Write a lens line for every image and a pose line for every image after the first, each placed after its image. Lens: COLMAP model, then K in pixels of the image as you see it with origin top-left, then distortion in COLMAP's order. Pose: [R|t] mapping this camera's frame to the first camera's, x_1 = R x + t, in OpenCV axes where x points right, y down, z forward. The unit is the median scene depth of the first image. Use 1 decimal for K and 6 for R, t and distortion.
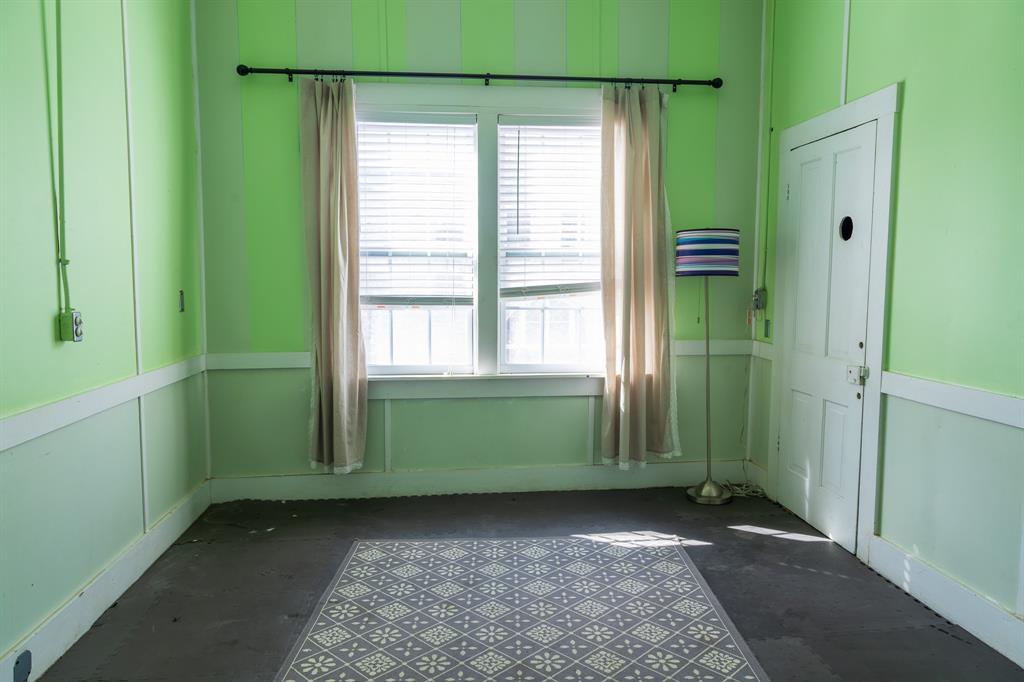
lens RADIAL K [[730.6, 0, 512.0], [0, 730.6, 341.0], [0, 0, 1]] dist [0.031978, -0.004942]
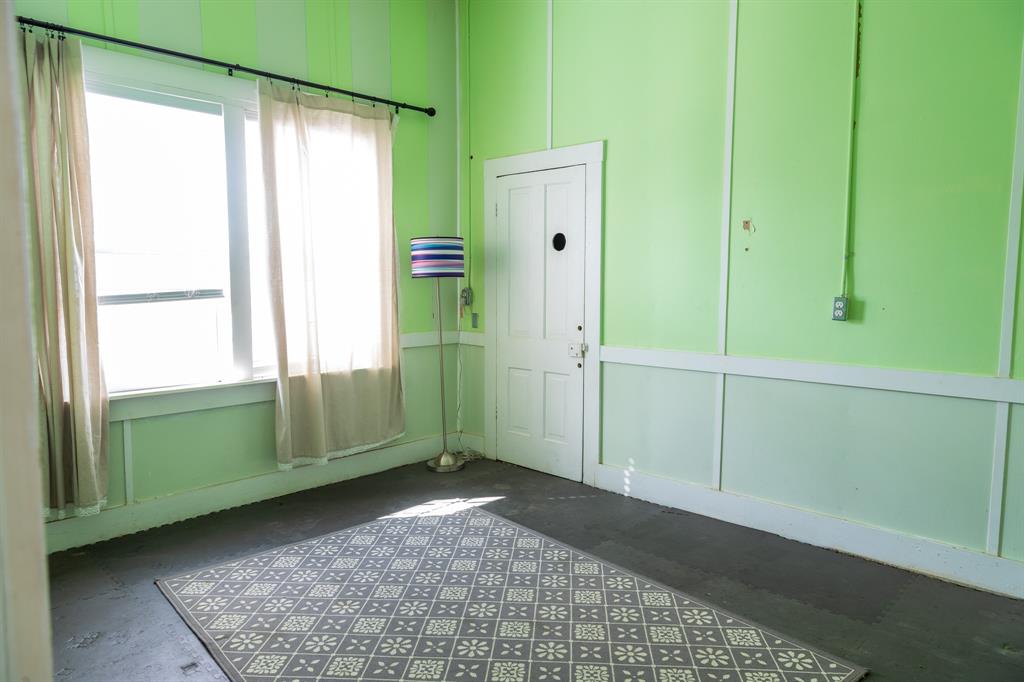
lens RADIAL K [[707.3, 0, 512.0], [0, 707.3, 341.0], [0, 0, 1]] dist [0.029675, -0.003449]
pose [[0.755726, -0.058287, 0.652289, -0.395599], [0.057962, 0.998076, 0.022032, -0.005476], [-0.652318, 0.021158, 0.757650, 0.072557]]
